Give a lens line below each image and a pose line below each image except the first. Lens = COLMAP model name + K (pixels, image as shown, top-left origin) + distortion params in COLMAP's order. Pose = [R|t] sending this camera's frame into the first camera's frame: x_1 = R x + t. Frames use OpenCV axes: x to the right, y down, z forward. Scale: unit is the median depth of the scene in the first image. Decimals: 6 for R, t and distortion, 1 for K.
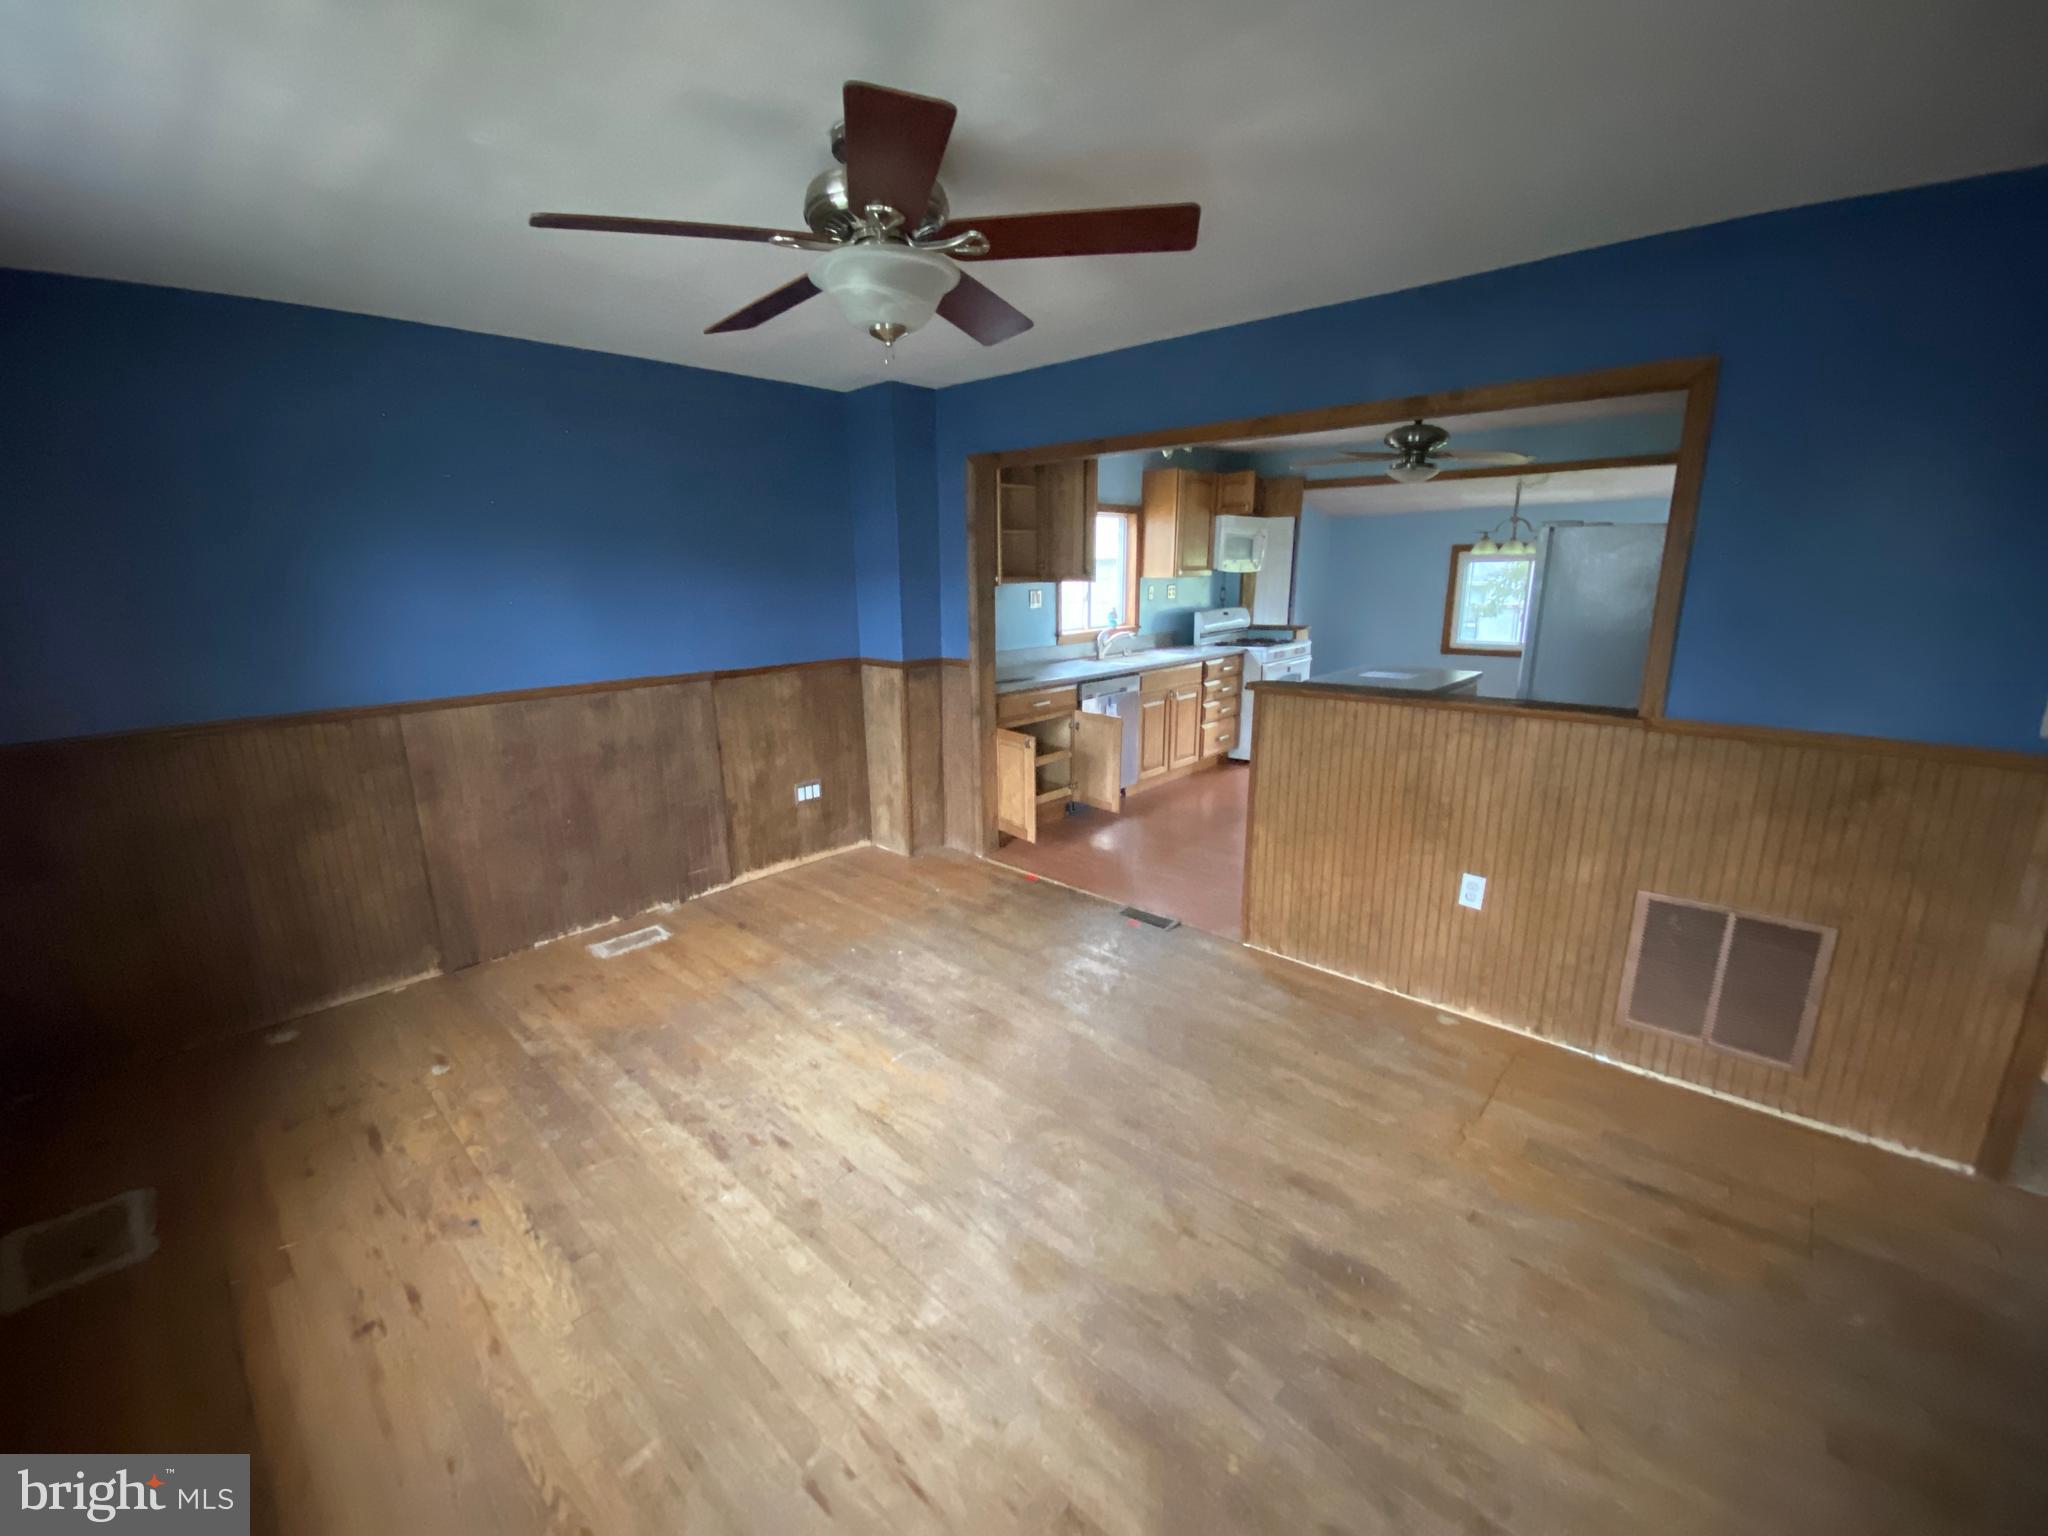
lens RADIAL K [[827.6, 0, 1023.4], [0, 827.6, 780.8], [0, 0, 1]] dist [0.000065, -0.000290]
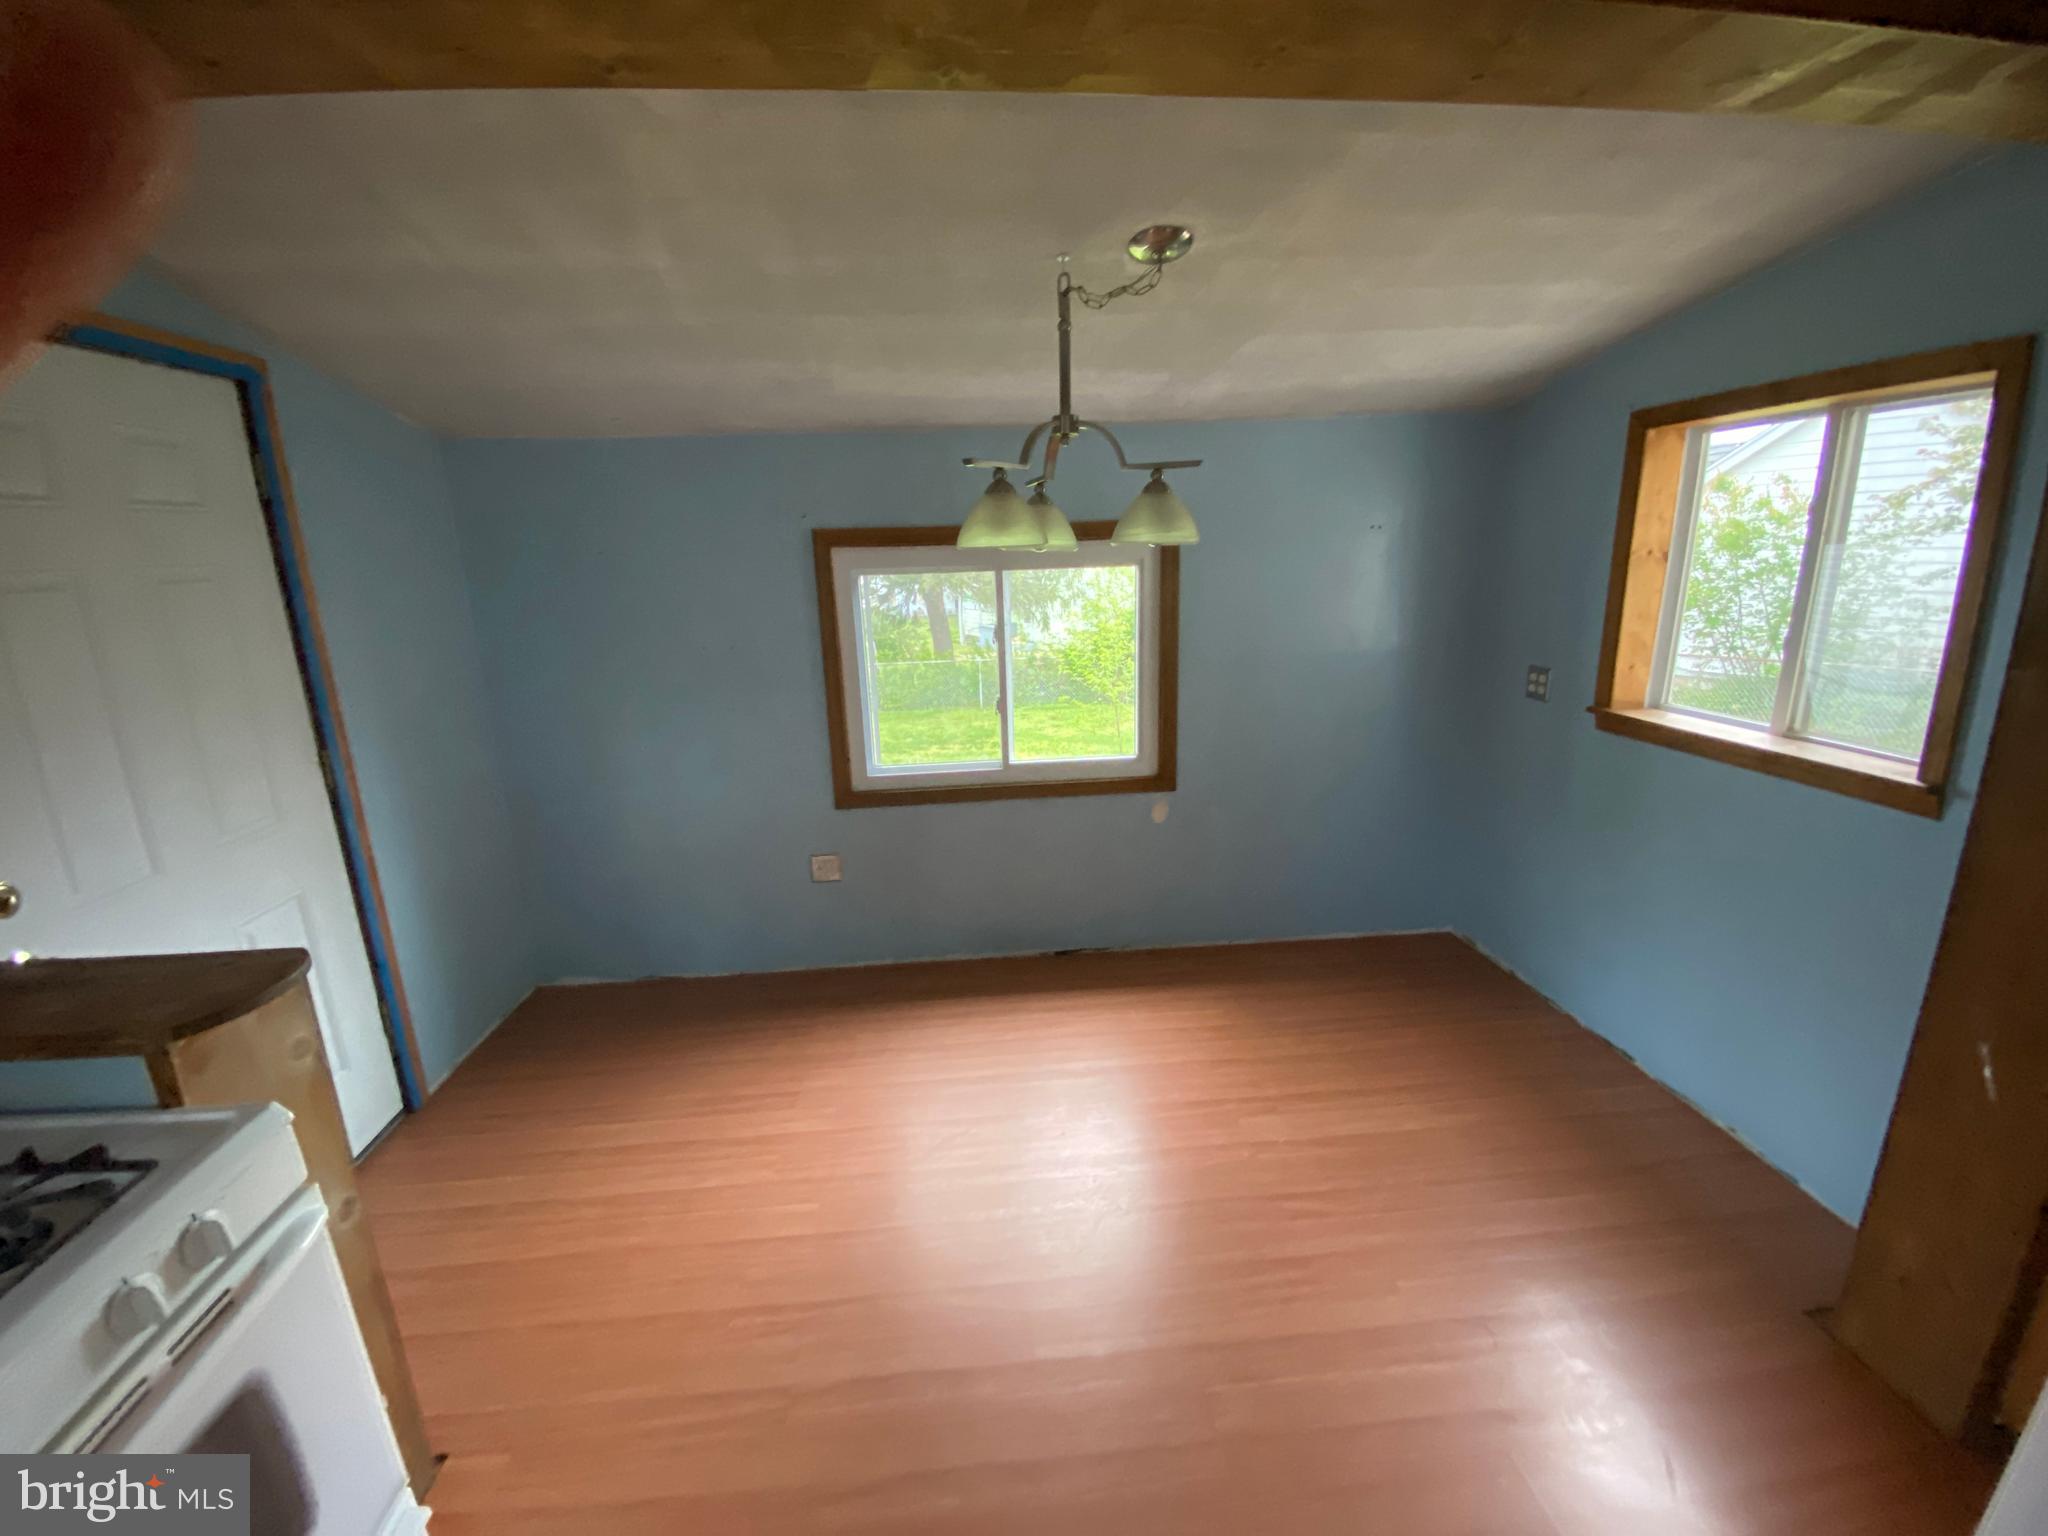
lens RADIAL K [[827.6, 0, 1023.4], [0, 827.6, 780.8], [0, 0, 1]] dist [0.000065, -0.000290]
pose [[0.663282, -0.188354, 0.724278, 0.345069], [0.196592, 0.977673, 0.074215, -0.220748], [-0.722086, 0.093161, 0.685502, 0.826990]]
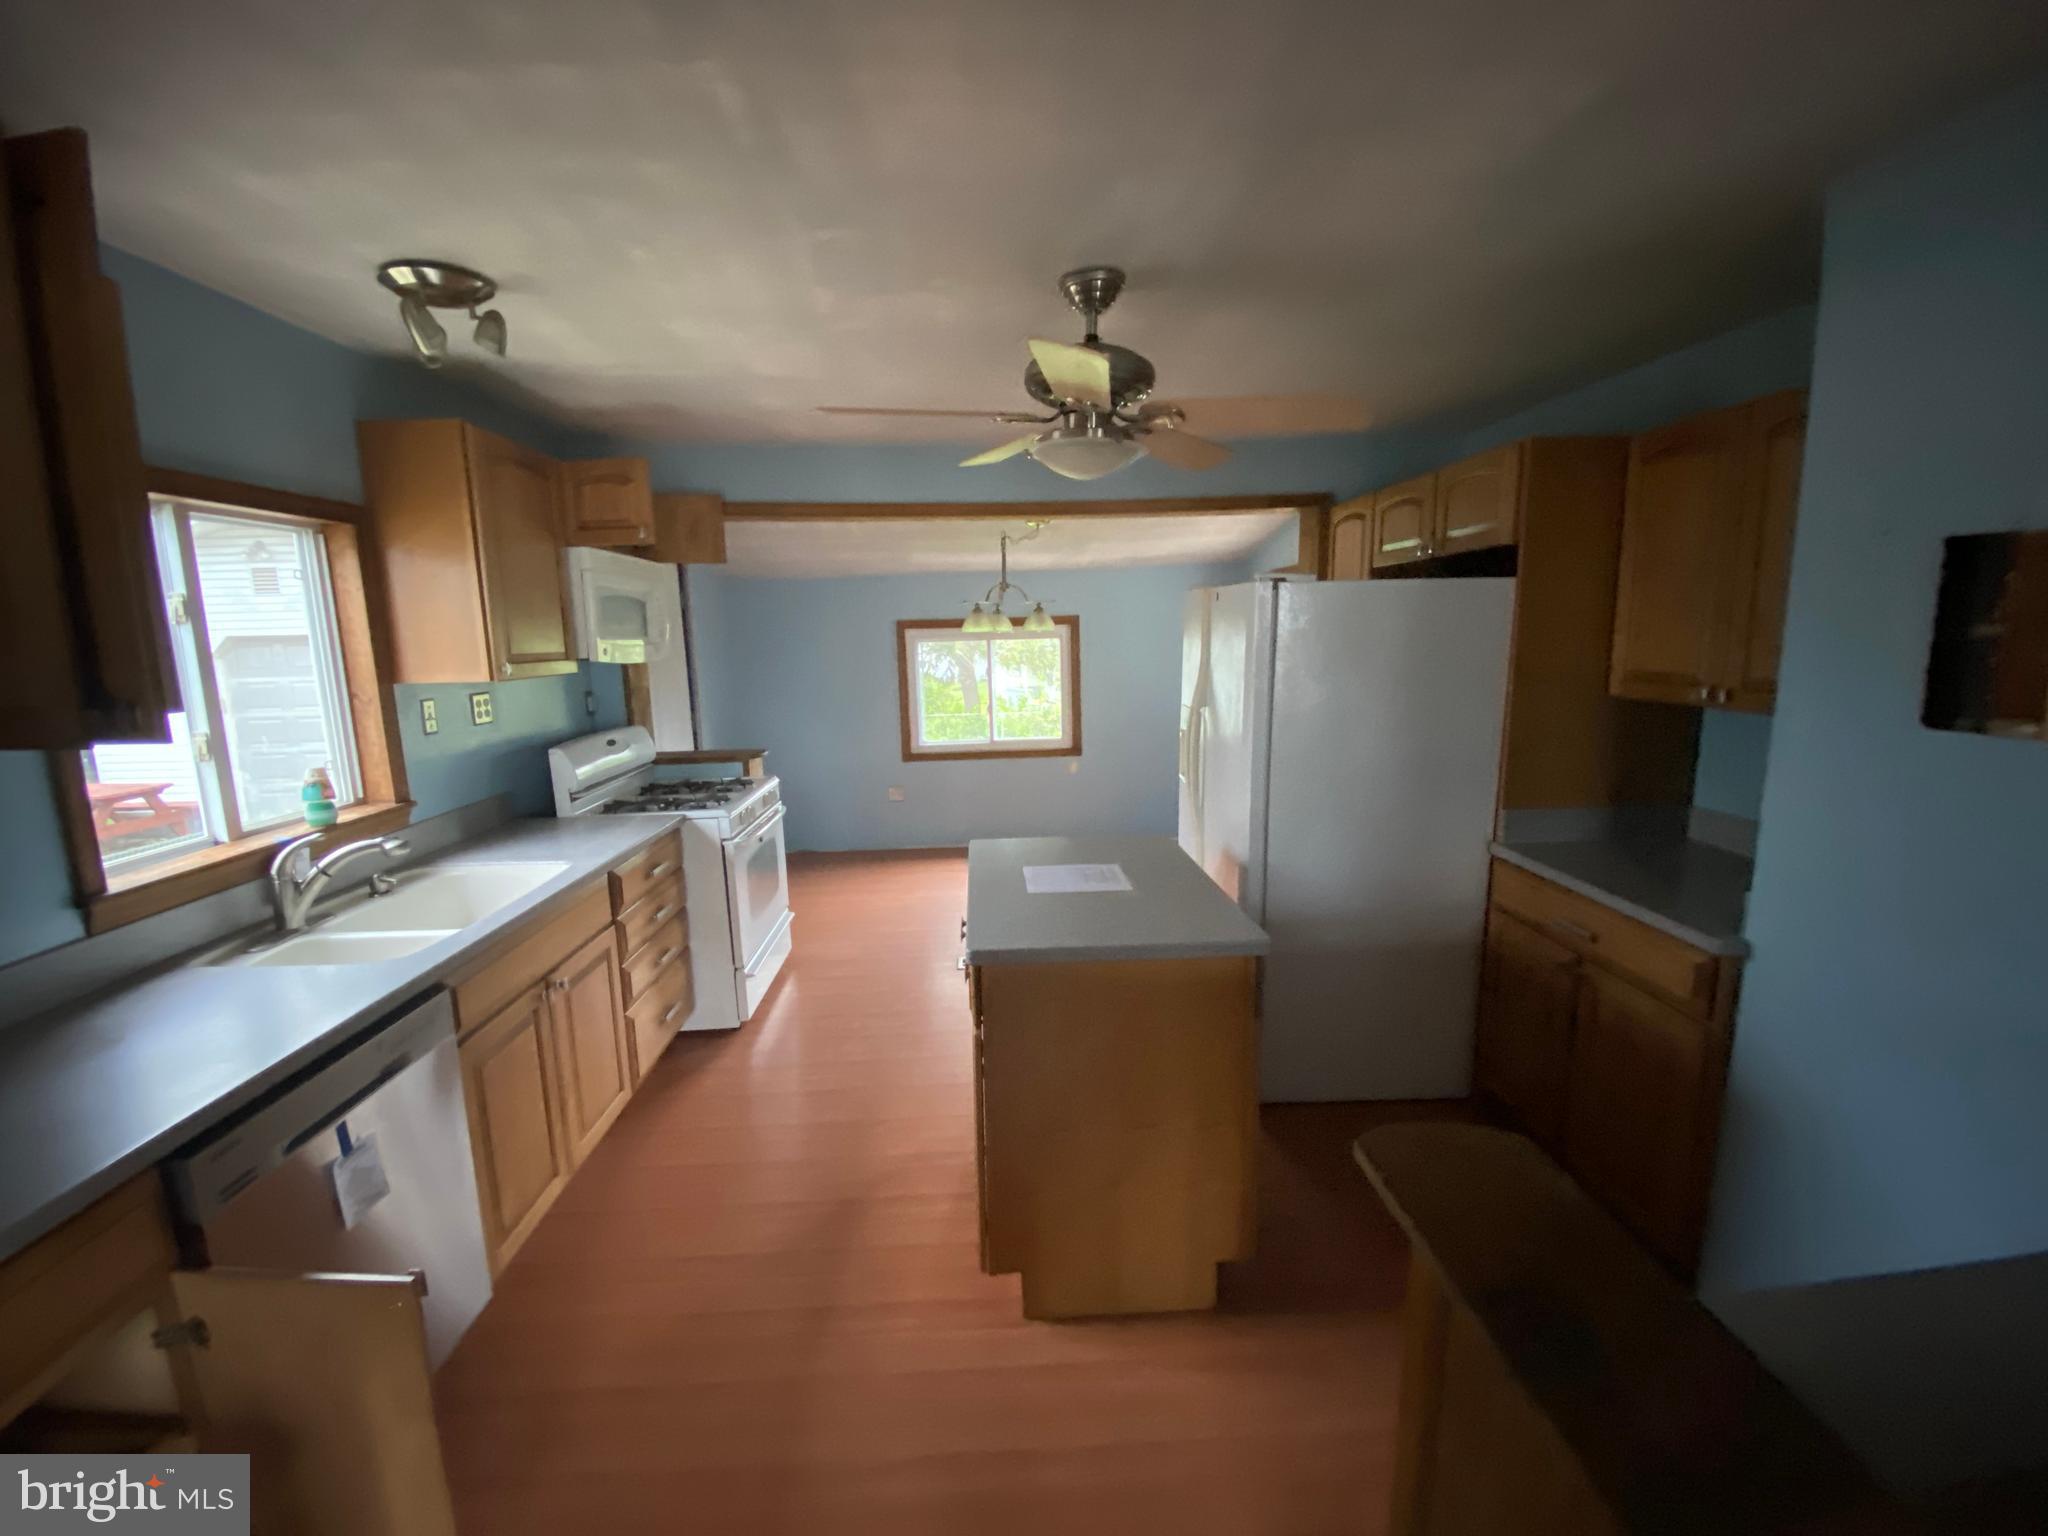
lens RADIAL K [[827.6, 0, 1023.4], [0, 827.6, 780.8], [0, 0, 1]] dist [0.000065, -0.000290]
pose [[0.693739, -0.121101, 0.709973, 0.062282], [0.183452, 0.982960, -0.011593, -0.137139], [-0.696471, 0.138288, 0.704134, 0.506145]]
